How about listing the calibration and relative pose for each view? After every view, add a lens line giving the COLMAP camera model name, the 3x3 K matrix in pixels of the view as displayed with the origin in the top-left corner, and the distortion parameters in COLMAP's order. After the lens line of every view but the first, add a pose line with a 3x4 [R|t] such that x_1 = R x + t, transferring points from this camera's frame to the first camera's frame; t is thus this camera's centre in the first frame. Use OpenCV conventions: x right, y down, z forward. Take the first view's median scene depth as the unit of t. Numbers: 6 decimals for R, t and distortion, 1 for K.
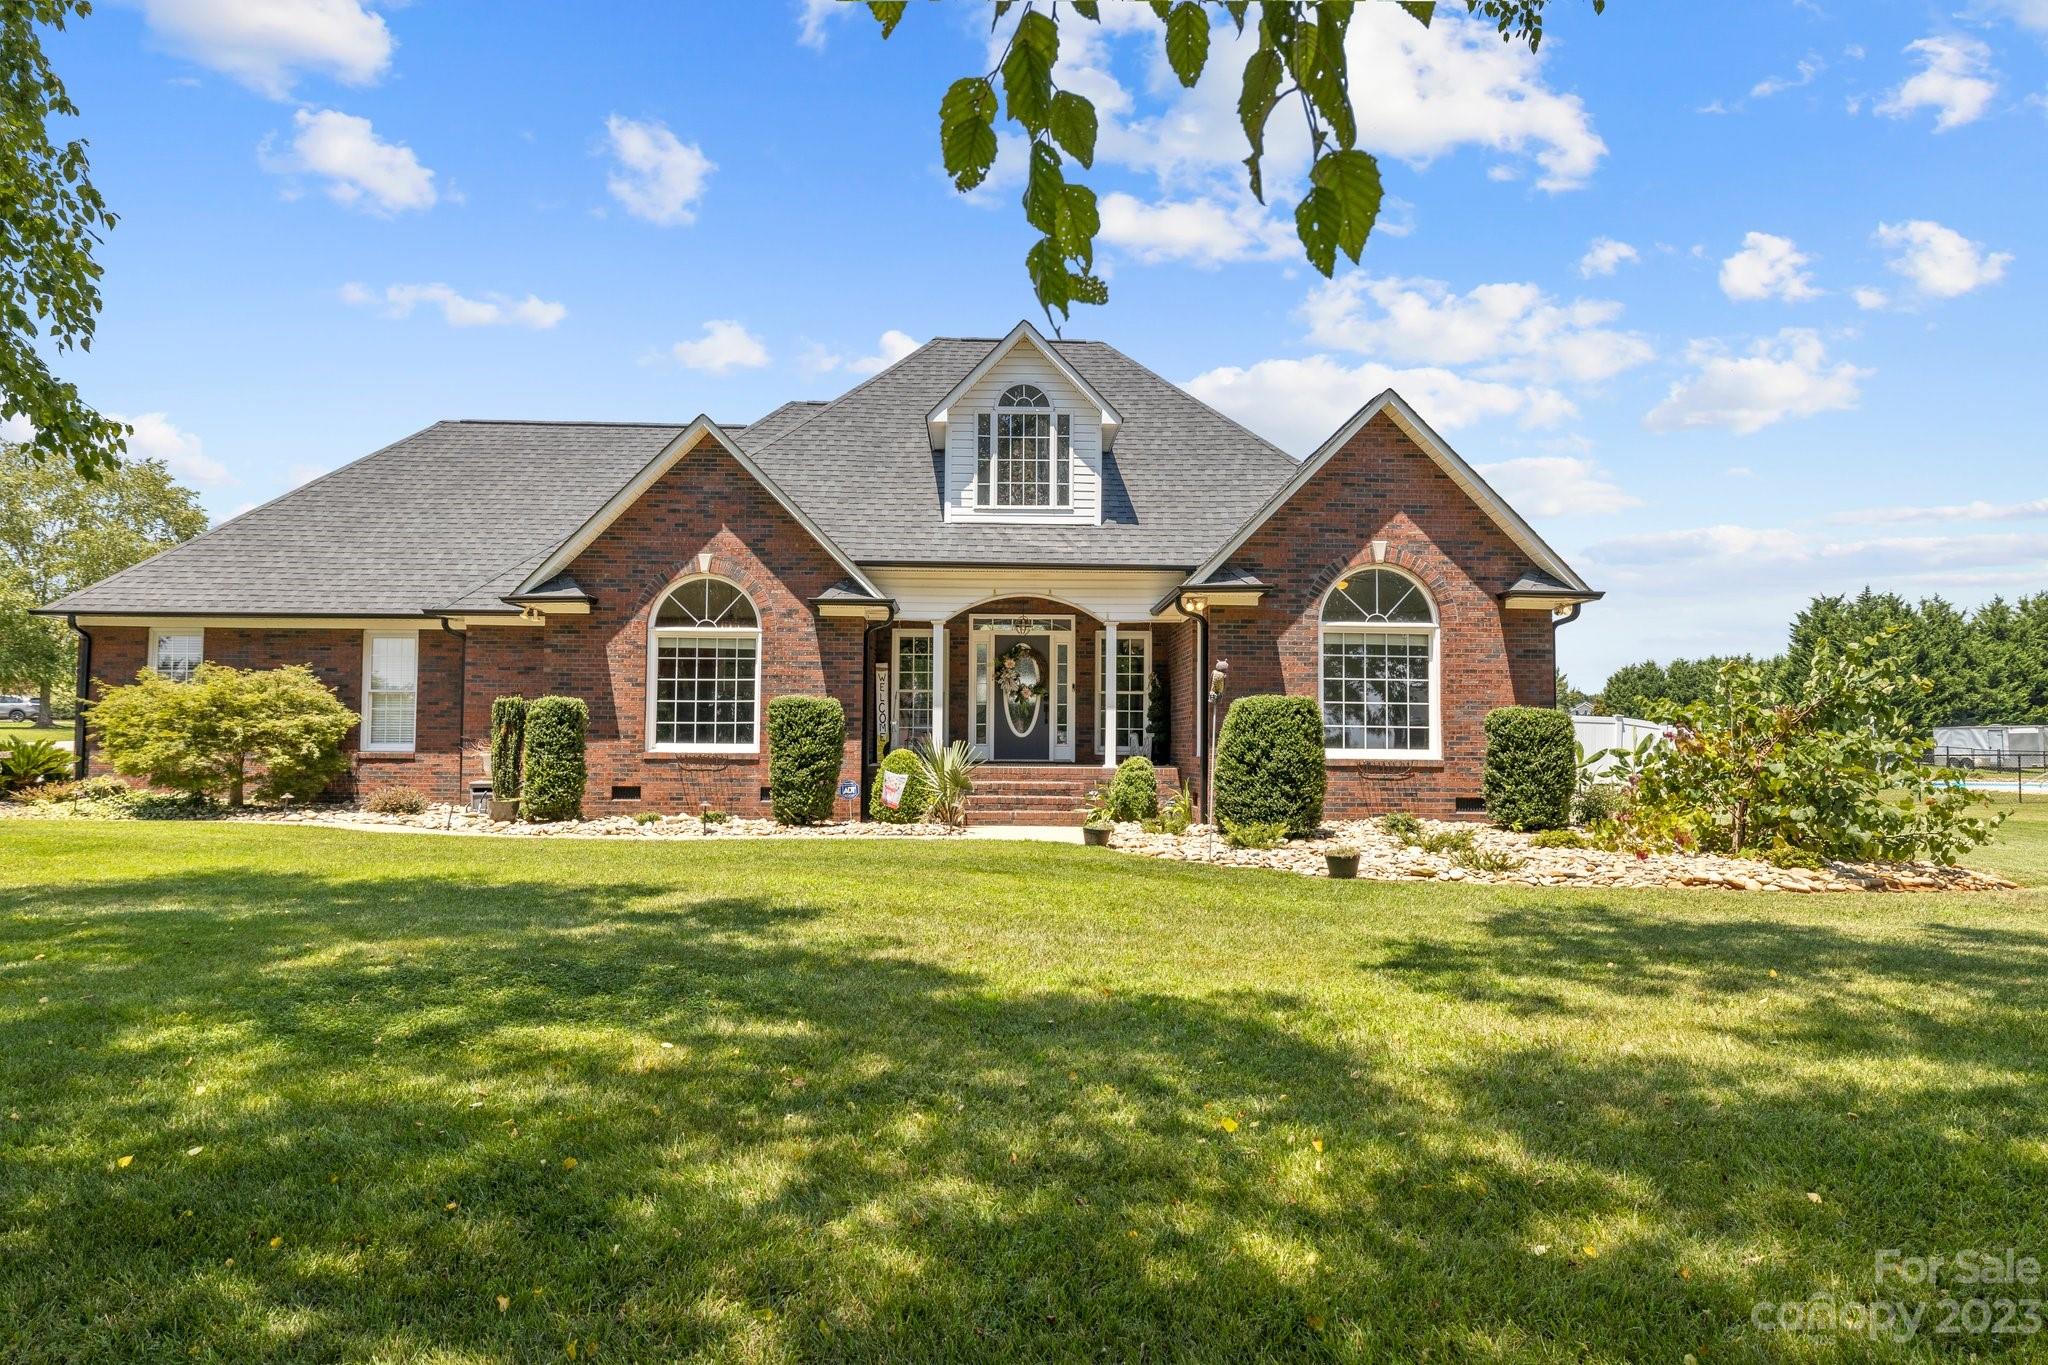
lens RADIAL K [[1234.0, 0, 1025.0], [0, 1234.0, 660.5], [0, 0, 1]] dist [0.000850, -0.000947]
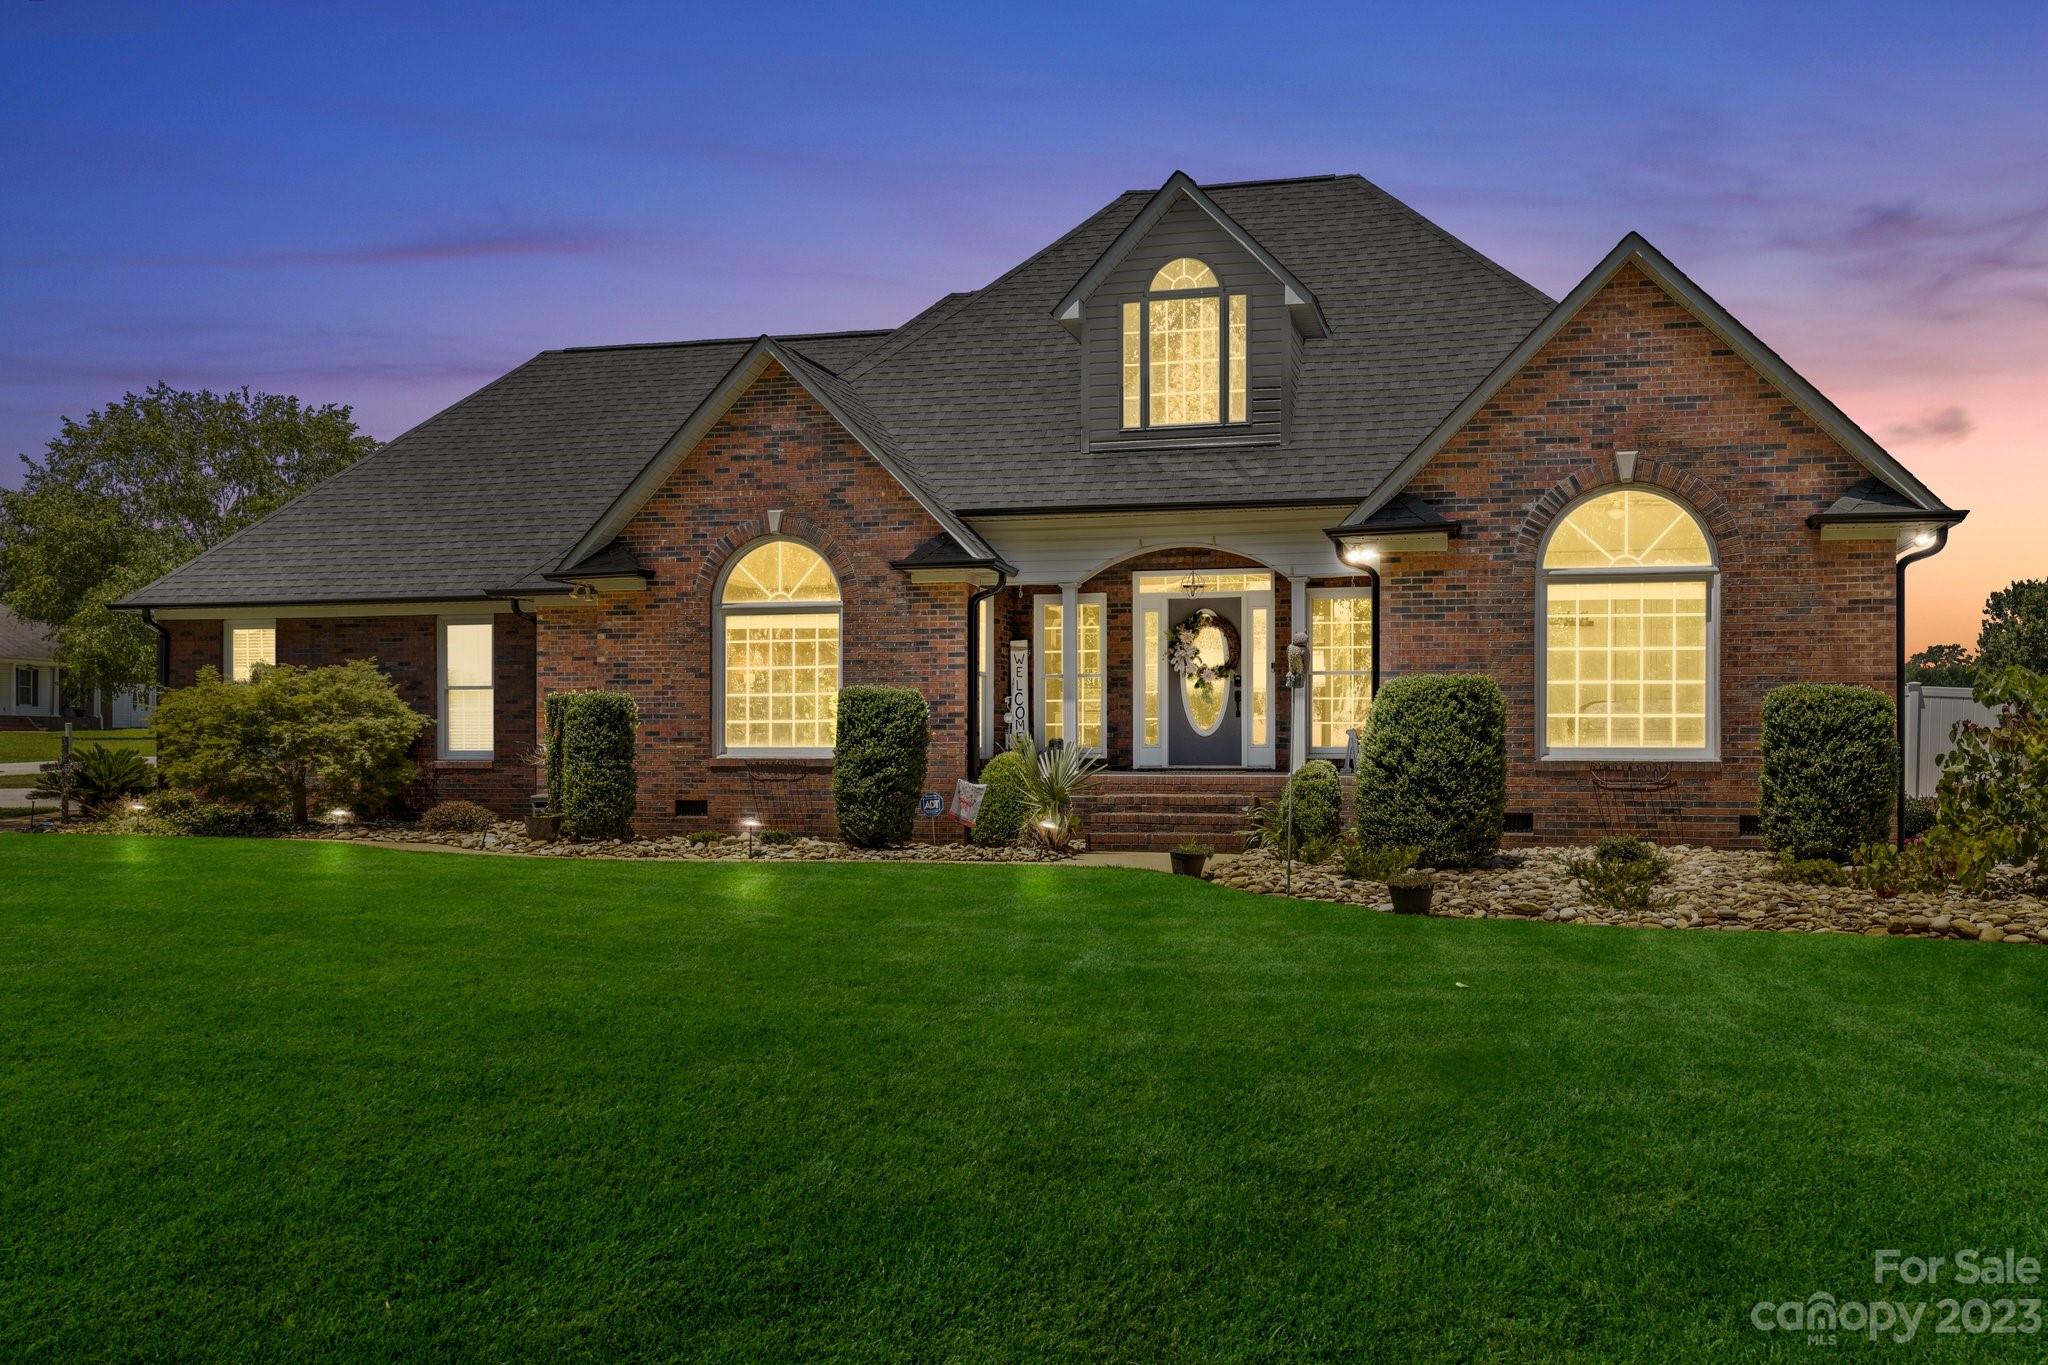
lens RADIAL K [[1844.5, 0, 1023.7], [0, 1844.5, 697.7], [0, 0, 1]] dist [0.000987, -0.007052]
pose [[0.956970, -0.015553, -0.289768, 0.242449], [0.026685, 0.999048, 0.034503, -0.002020], [0.288956, -0.040751, 0.956475, -0.101674]]
